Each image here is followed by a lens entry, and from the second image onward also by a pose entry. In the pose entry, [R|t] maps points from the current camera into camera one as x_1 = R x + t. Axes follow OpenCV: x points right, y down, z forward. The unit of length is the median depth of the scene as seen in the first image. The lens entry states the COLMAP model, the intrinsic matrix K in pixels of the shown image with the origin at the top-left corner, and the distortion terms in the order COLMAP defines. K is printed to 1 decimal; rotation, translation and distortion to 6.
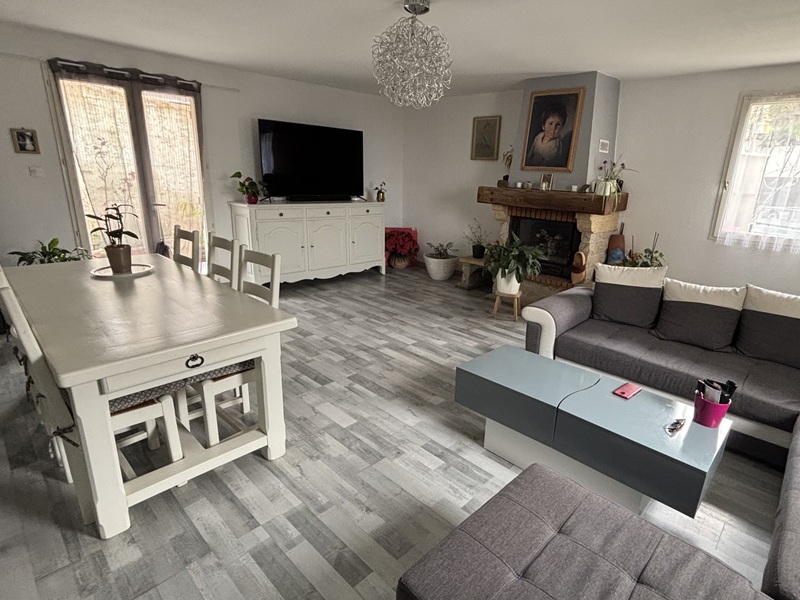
lens RADIAL K [[430.1, 0, 430.5], [0, 430.1, 301.1], [0, 0, 1]] dist [0.004041, -0.004652]
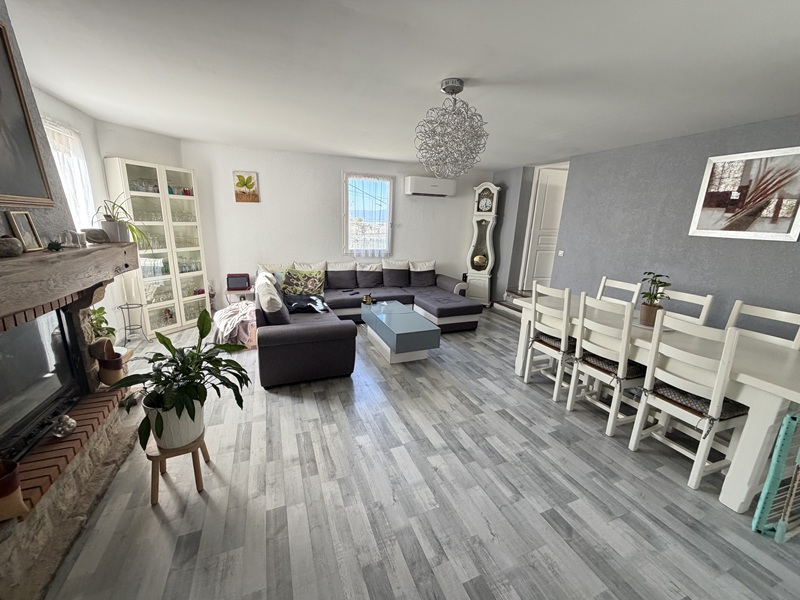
lens RADIAL K [[318.5, 0, 399.2], [0, 318.5, 299.5], [0, 0, 1]] dist [-0.001577, 0.000336]
pose [[-0.905294, -0.170768, 0.388948, -0.223012], [0.051442, 0.864823, 0.499435, -0.422523], [-0.421659, 0.472144, -0.774135, 1.333175]]
